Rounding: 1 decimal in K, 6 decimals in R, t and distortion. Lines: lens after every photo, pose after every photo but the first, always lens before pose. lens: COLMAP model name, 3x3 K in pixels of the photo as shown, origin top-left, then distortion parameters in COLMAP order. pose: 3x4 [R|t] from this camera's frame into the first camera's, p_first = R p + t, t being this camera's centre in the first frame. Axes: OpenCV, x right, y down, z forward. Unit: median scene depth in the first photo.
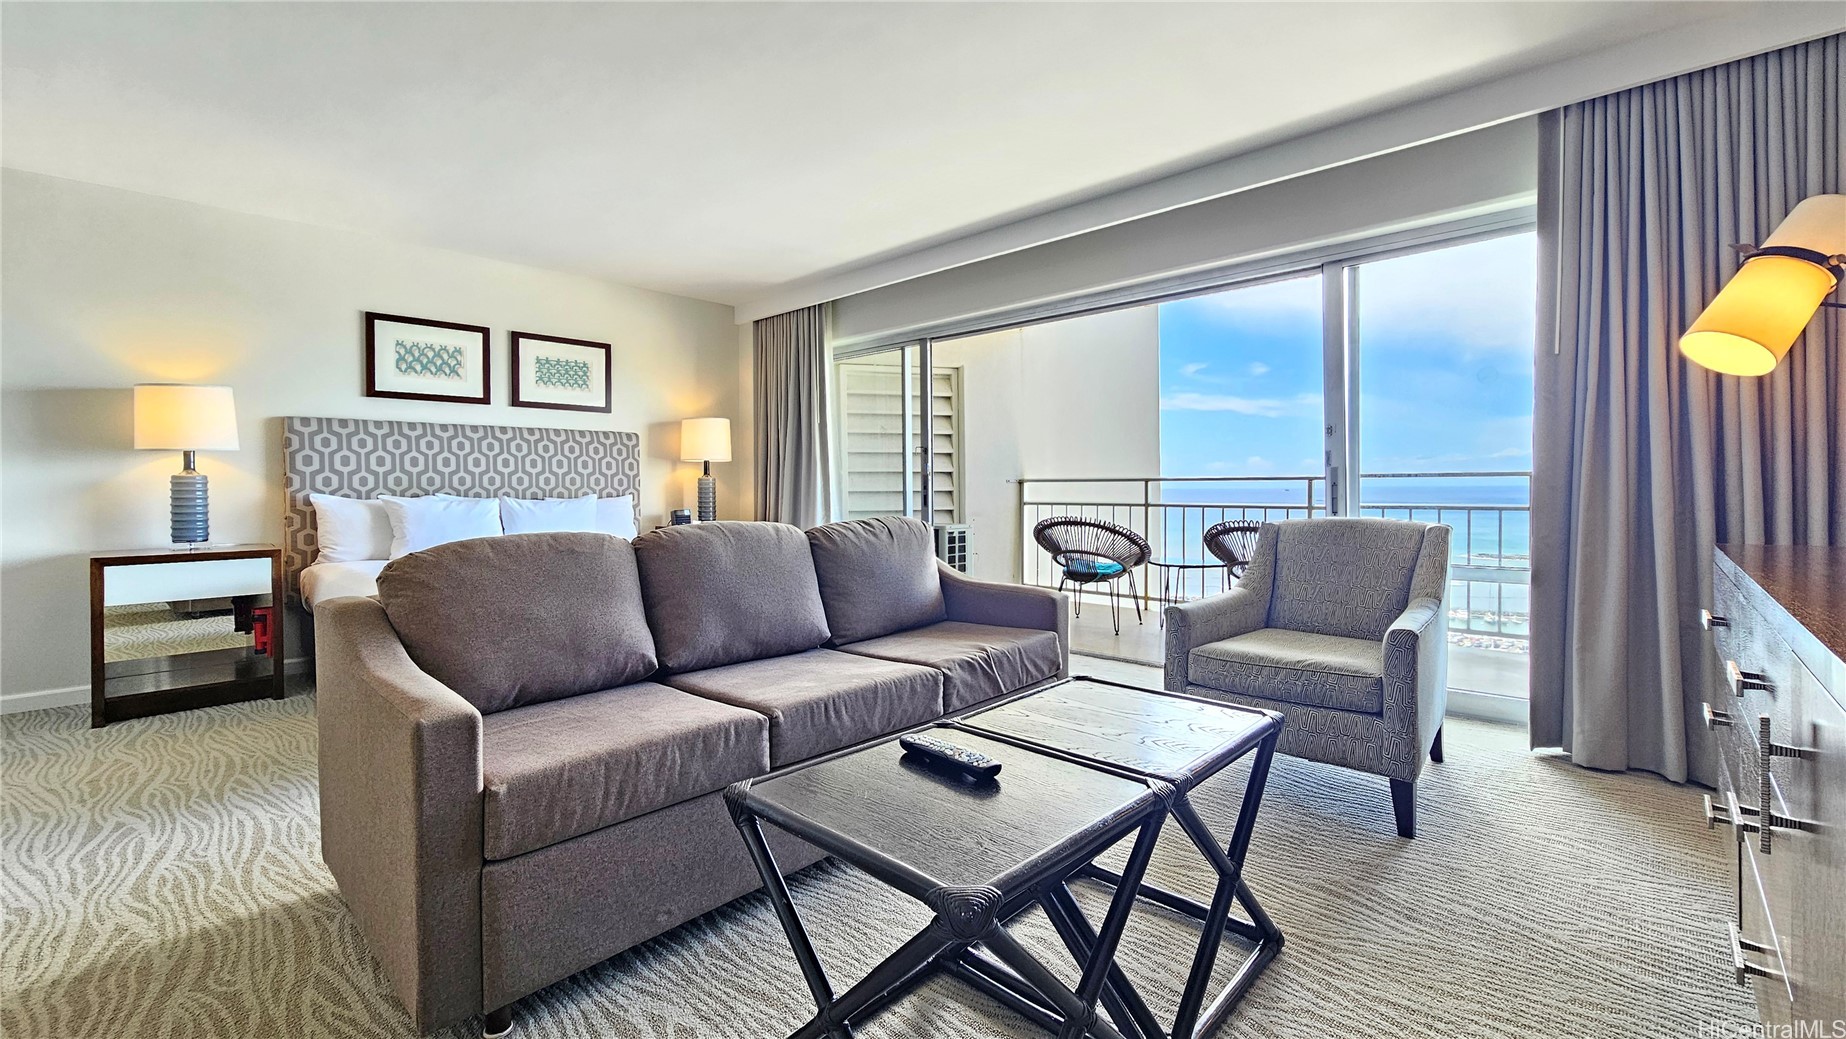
lens RADIAL K [[760.3, 0, 930.0], [0, 760.3, 496.2], [0, 0, 1]] dist [-0.003192, -0.000582]
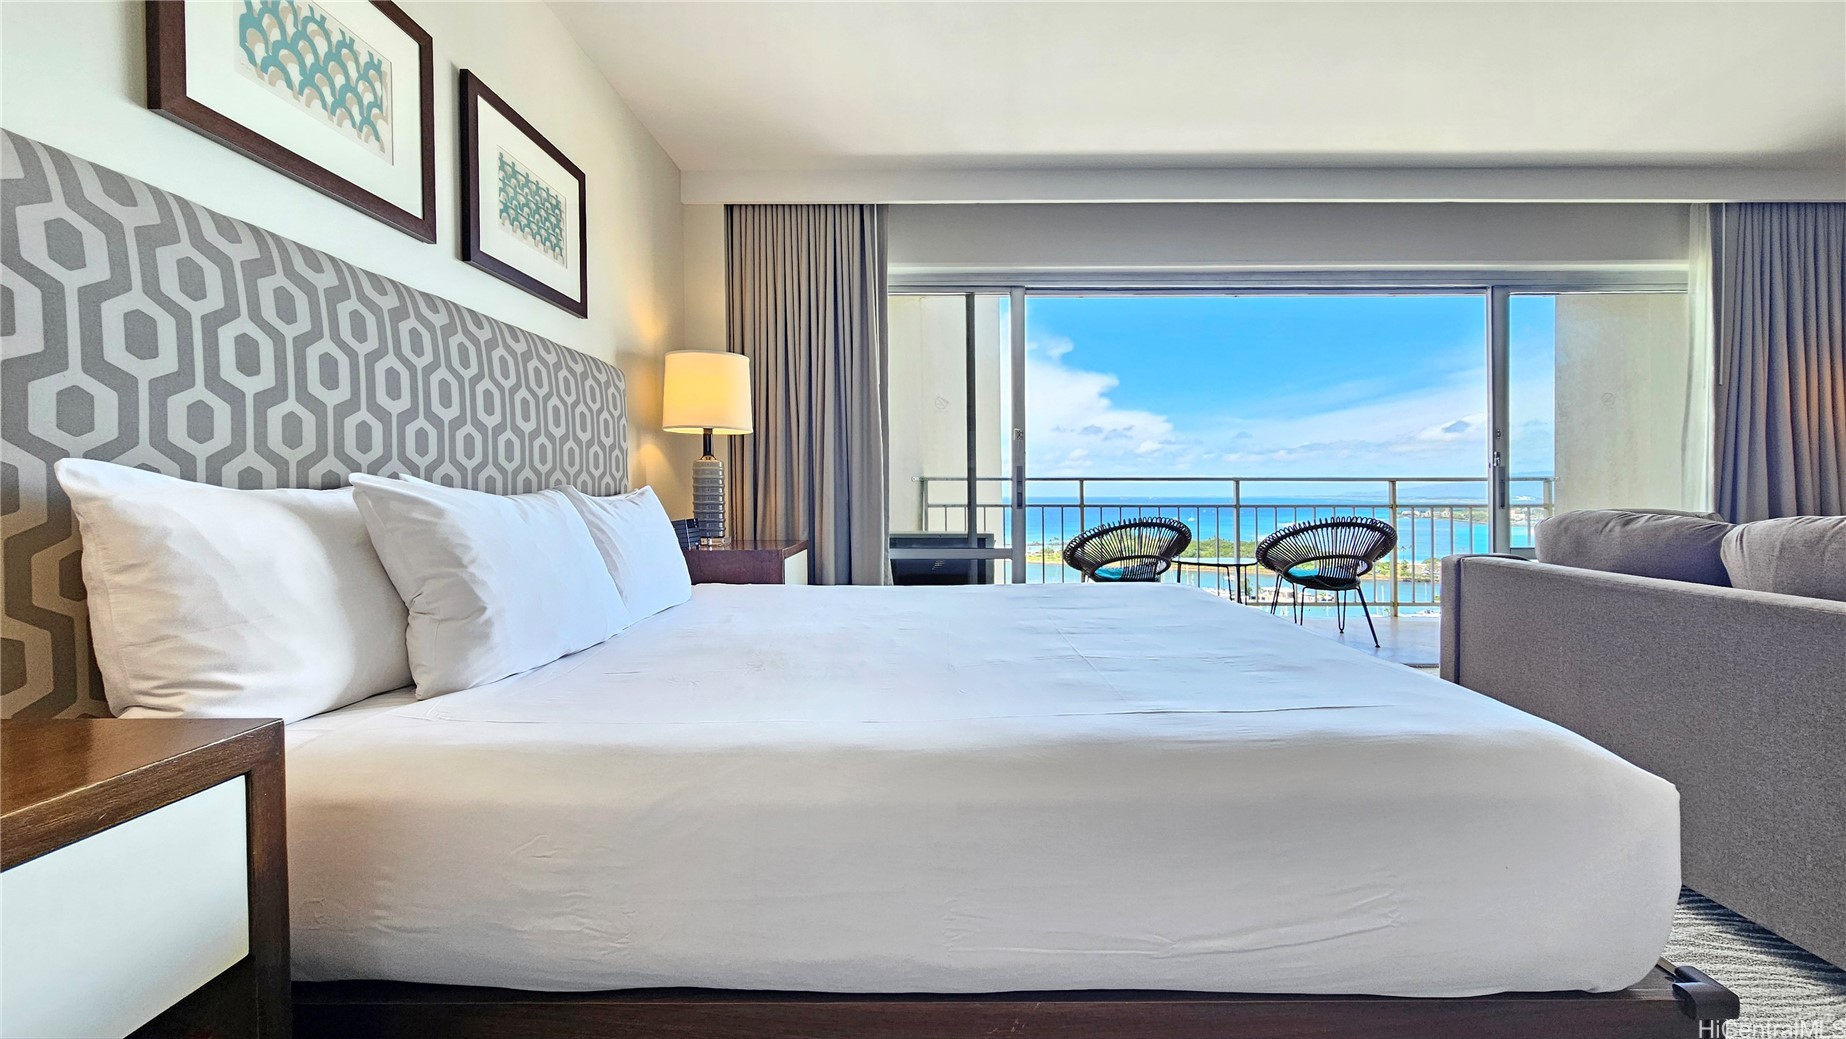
lens RADIAL K [[760.3, 0, 929.0], [0, 760.3, 500.4], [0, 0, 1]] dist [-0.003192, -0.000582]
pose [[0.742038, 0.001045, 0.670357, -0.650661], [0.001519, 0.999994, -0.003240, 0.008269], [-0.670356, 0.003423, 0.742032, 0.559700]]
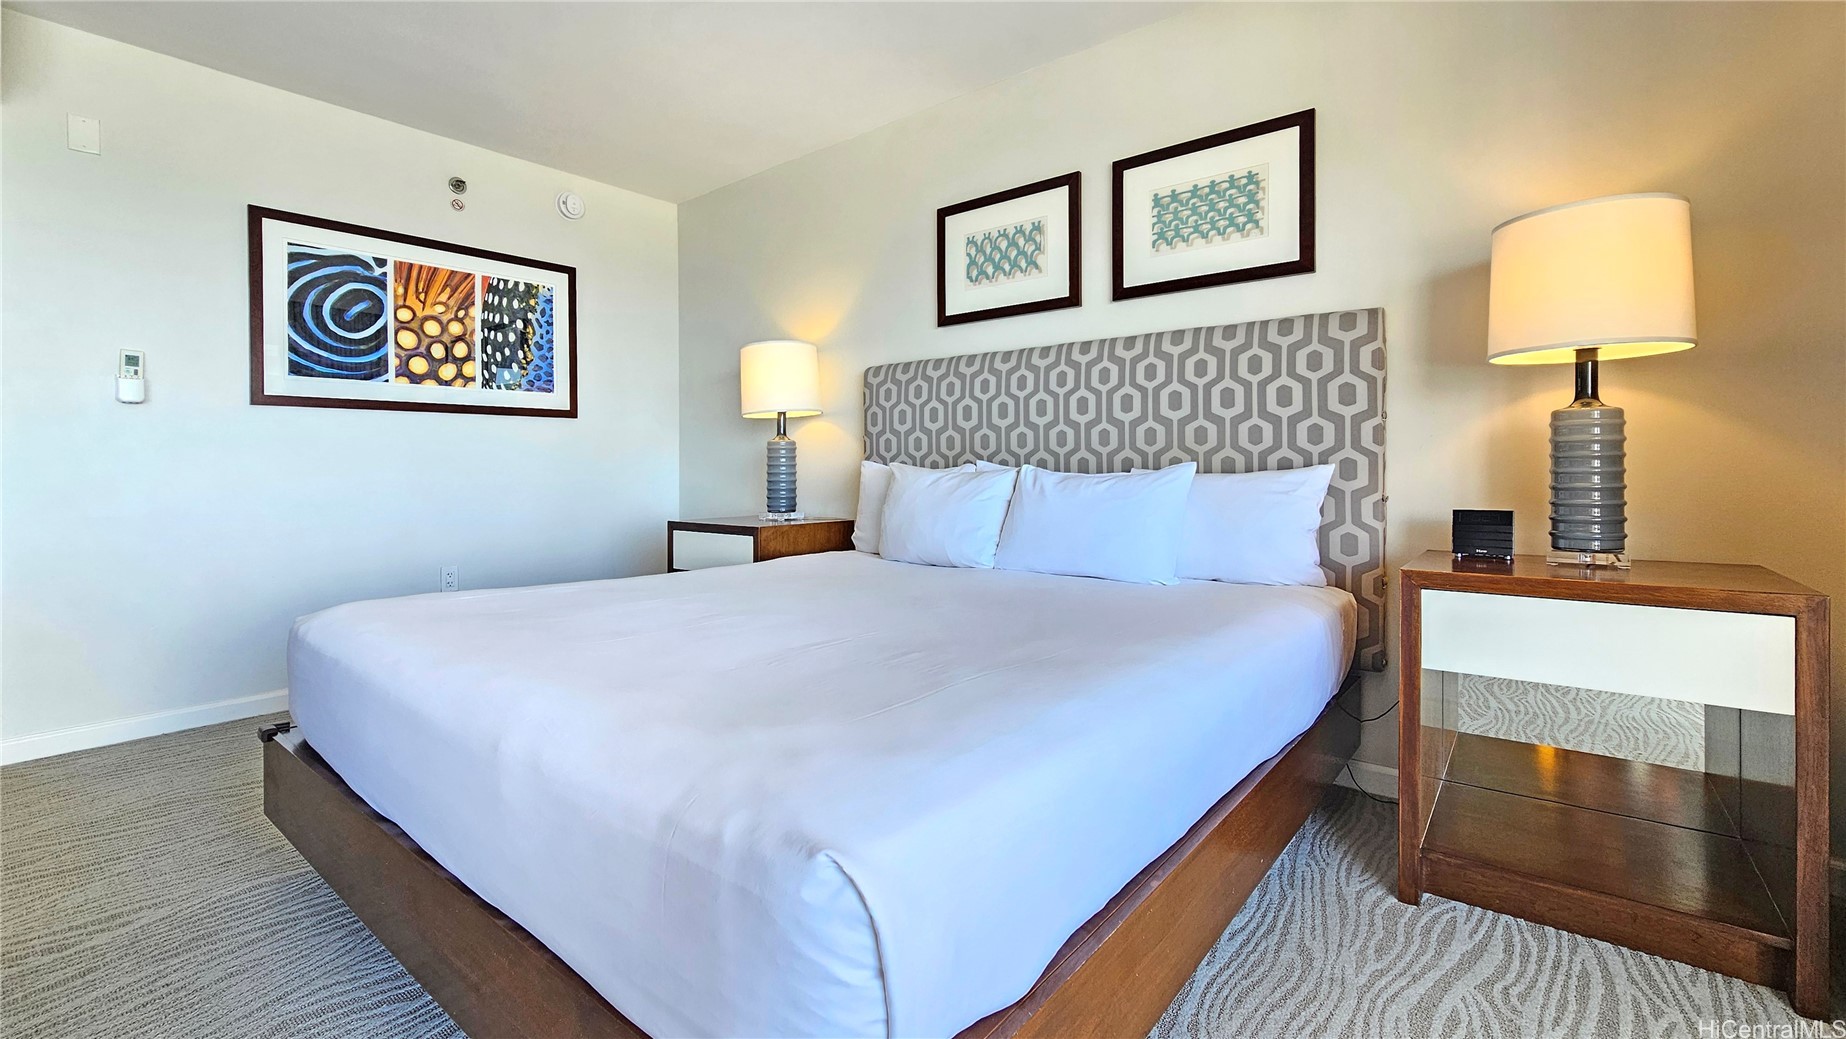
lens RADIAL K [[795.7, 0, 901.2], [0, 795.7, 470.9], [0, 0, 1]] dist [-0.005382, -0.000276]
pose [[0.049309, 0.006381, -0.998763, 0.011833], [-0.009941, 0.999933, 0.005897, 0.001382], [0.998734, 0.009638, 0.049369, 0.840993]]
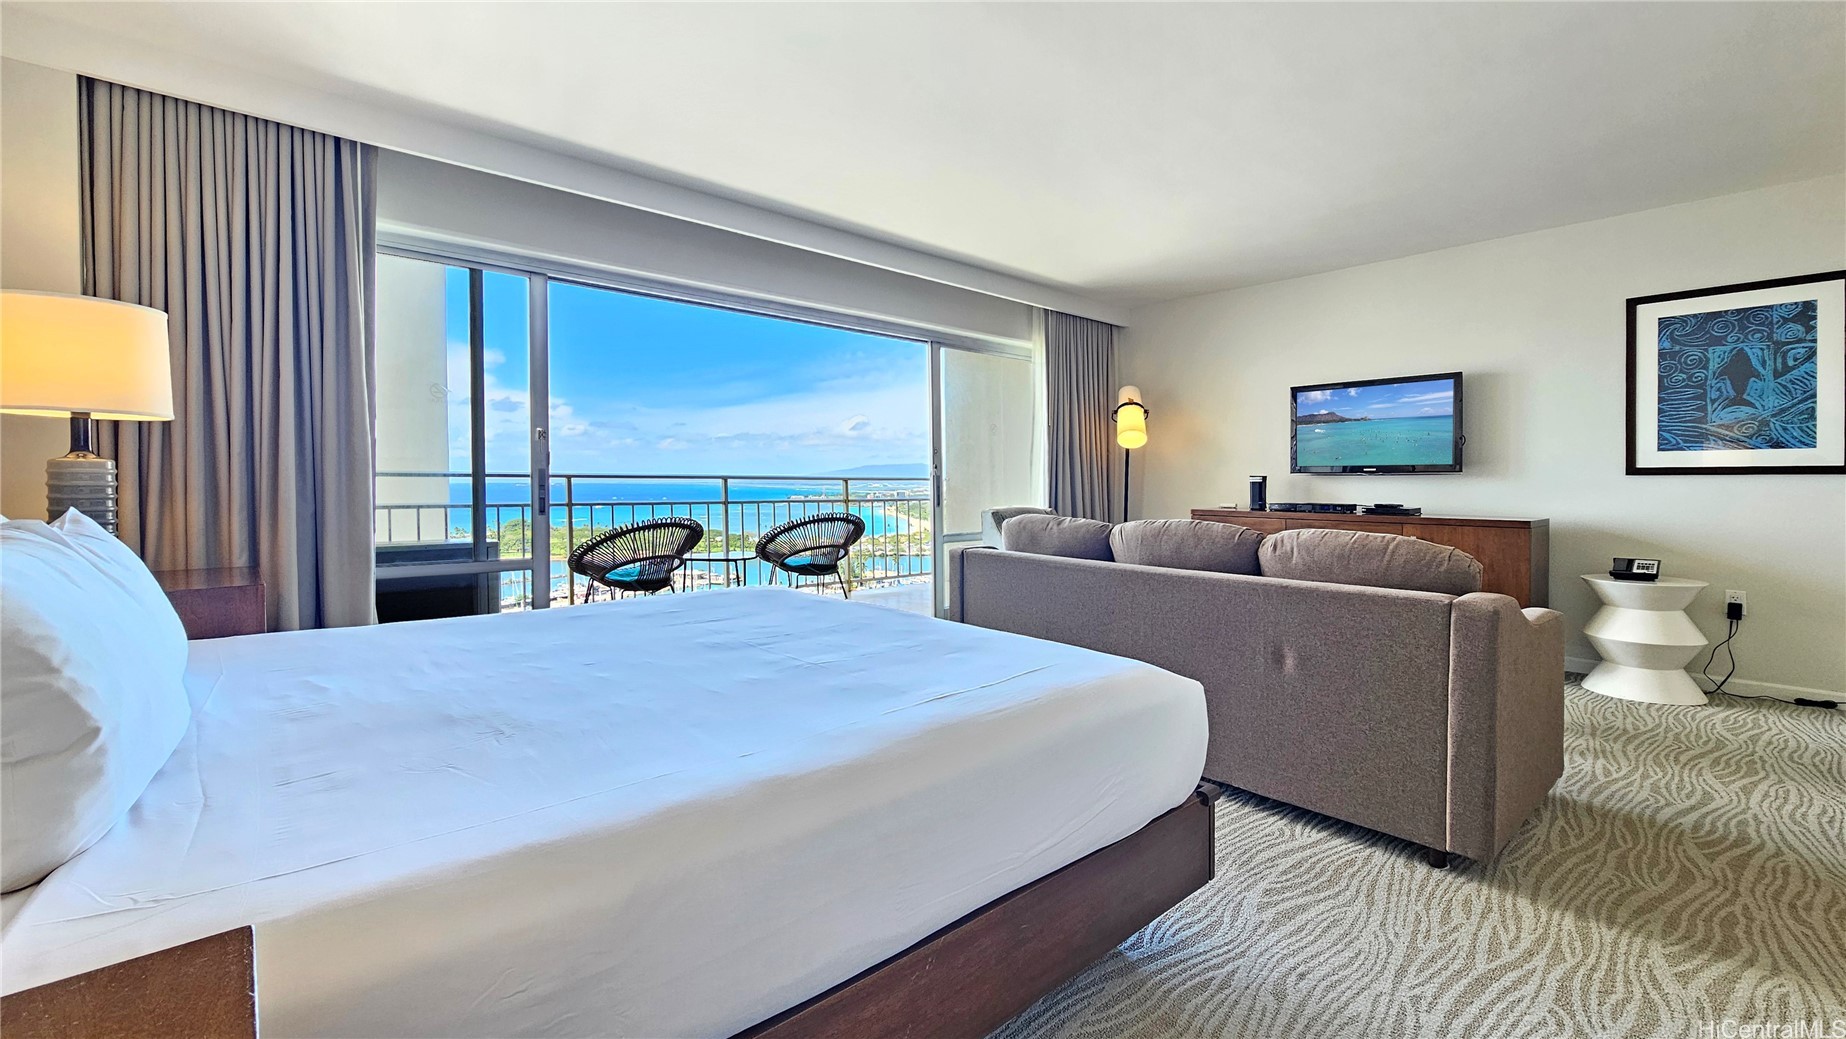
lens RADIAL K [[760.3, 0, 916.2], [0, 760.3, 466.0], [0, 0, 1]] dist [-0.003192, -0.000582]
pose [[0.111280, 0.028015, 0.993394, -0.734803], [0.006412, 0.999562, -0.028907, -0.008278], [-0.993768, 0.009587, 0.111052, 0.645873]]
